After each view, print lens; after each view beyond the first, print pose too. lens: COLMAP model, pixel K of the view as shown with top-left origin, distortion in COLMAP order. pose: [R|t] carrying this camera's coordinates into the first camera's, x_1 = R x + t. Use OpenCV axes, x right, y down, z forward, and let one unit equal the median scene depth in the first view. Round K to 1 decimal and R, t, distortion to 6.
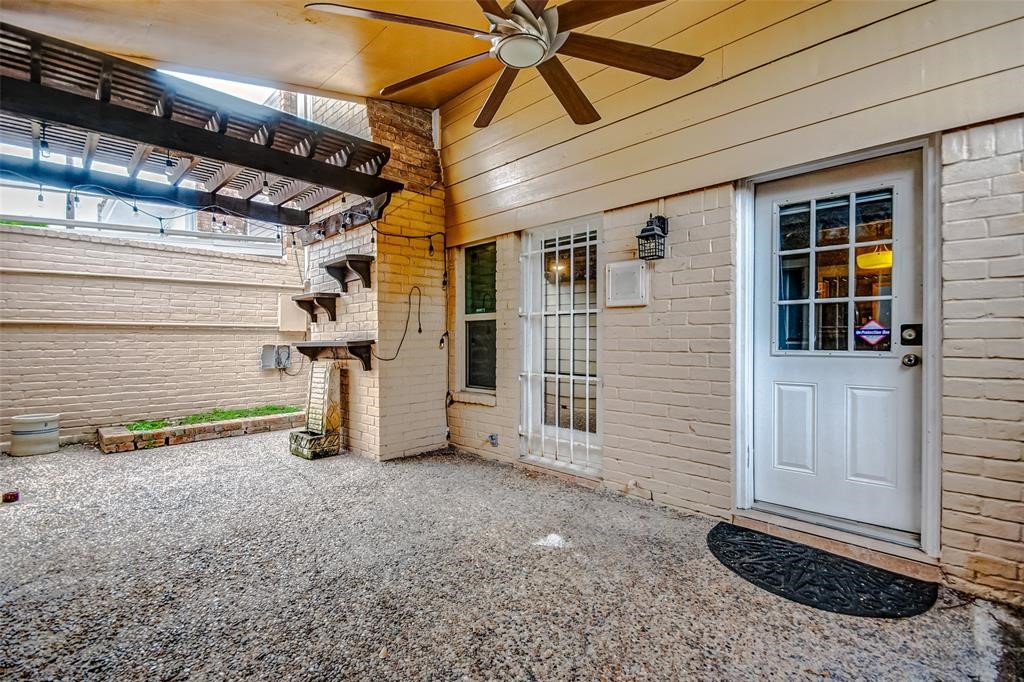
lens RADIAL K [[453.8, 0, 514.6], [0, 453.8, 338.4], [0, 0, 1]] dist [0.003027, -0.006872]
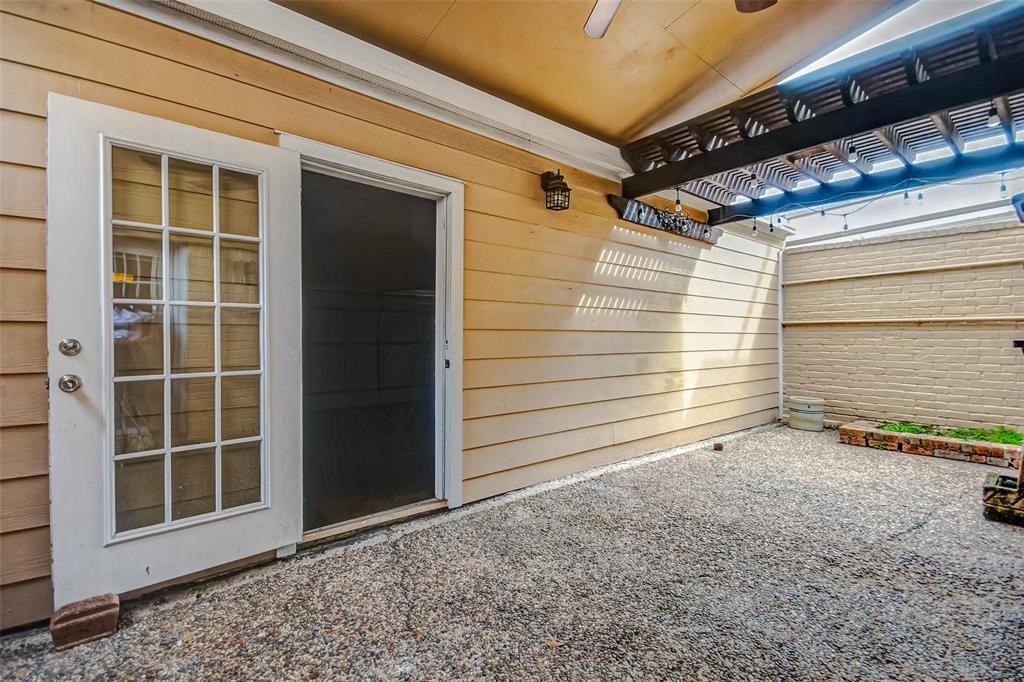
lens RADIAL K [[453.8, 0, 518.6], [0, 453.8, 345.4], [0, 0, 1]] dist [0.003027, -0.006872]
pose [[-0.115682, 0.020495, -0.993075, 0.242595], [0.001290, 0.999789, 0.020484, 0.000525], [0.993285, 0.001089, -0.115684, 0.348737]]
